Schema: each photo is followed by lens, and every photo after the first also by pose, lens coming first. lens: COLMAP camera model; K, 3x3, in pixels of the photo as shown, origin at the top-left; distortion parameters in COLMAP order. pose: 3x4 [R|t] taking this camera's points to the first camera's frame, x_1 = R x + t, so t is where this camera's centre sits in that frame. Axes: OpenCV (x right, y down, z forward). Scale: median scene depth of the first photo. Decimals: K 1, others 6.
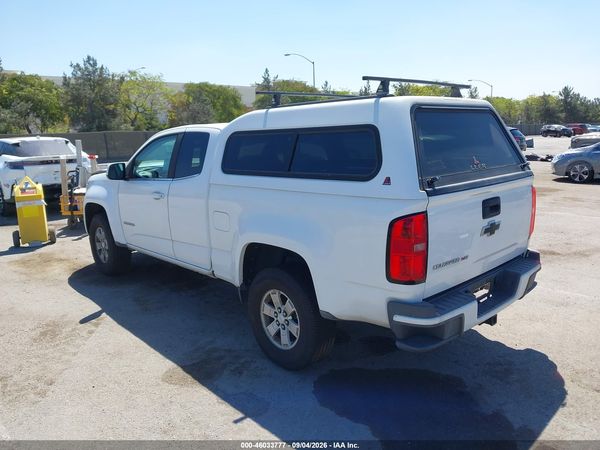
lens RADIAL K [[469.2, 0, 306.7], [0, 469.2, 223.9], [0, 0, 1]] dist [0.006241, -0.004073]
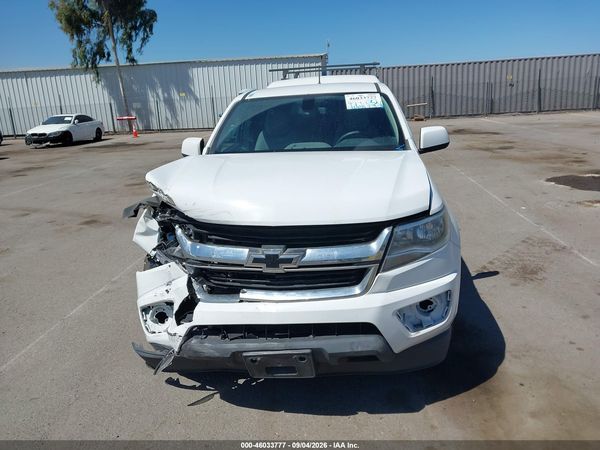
lens RADIAL K [[464.0, 0, 300.0], [0, 464.0, 225.0], [0, 0, 1]] dist [0.036041, -0.001874]
pose [[-0.621343, -0.157294, 0.767588, -1.124532], [0.215093, 0.907766, 0.360132, -0.391618], [-0.753437, 0.388868, -0.530202, 2.099836]]
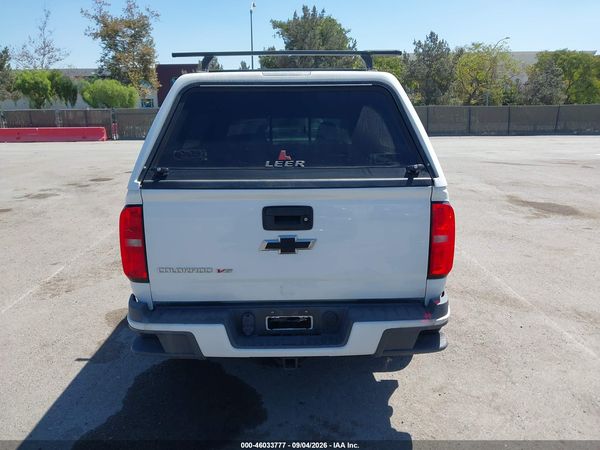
lens RADIAL K [[469.2, 0, 306.7], [0, 469.2, 223.9], [0, 0, 1]] dist [0.006241, -0.004073]
pose [[0.733548, 0.172958, -0.657261, 0.750912], [-0.137677, 0.984842, 0.105504, -0.089772], [0.665546, 0.013097, 0.746242, 0.375907]]
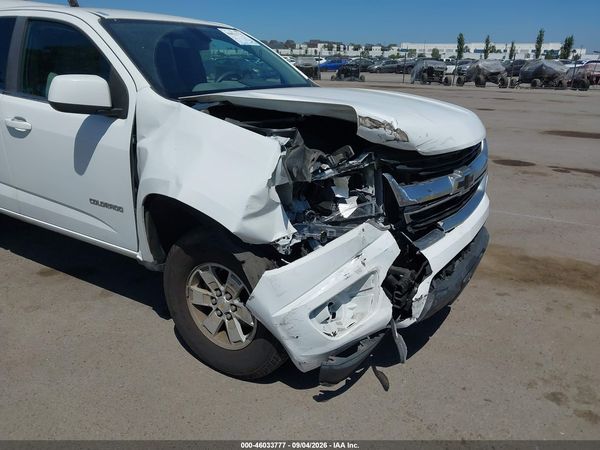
lens RADIAL K [[476.3, 0, 307.2], [0, 476.3, 222.4], [0, 0, 1]] dist [0.011254, -0.006367]
pose [[-0.968576, 0.085076, -0.233716, -0.285483], [-0.045265, 0.863691, 0.501985, -0.404005], [0.244565, 0.496789, -0.832700, 2.333581]]
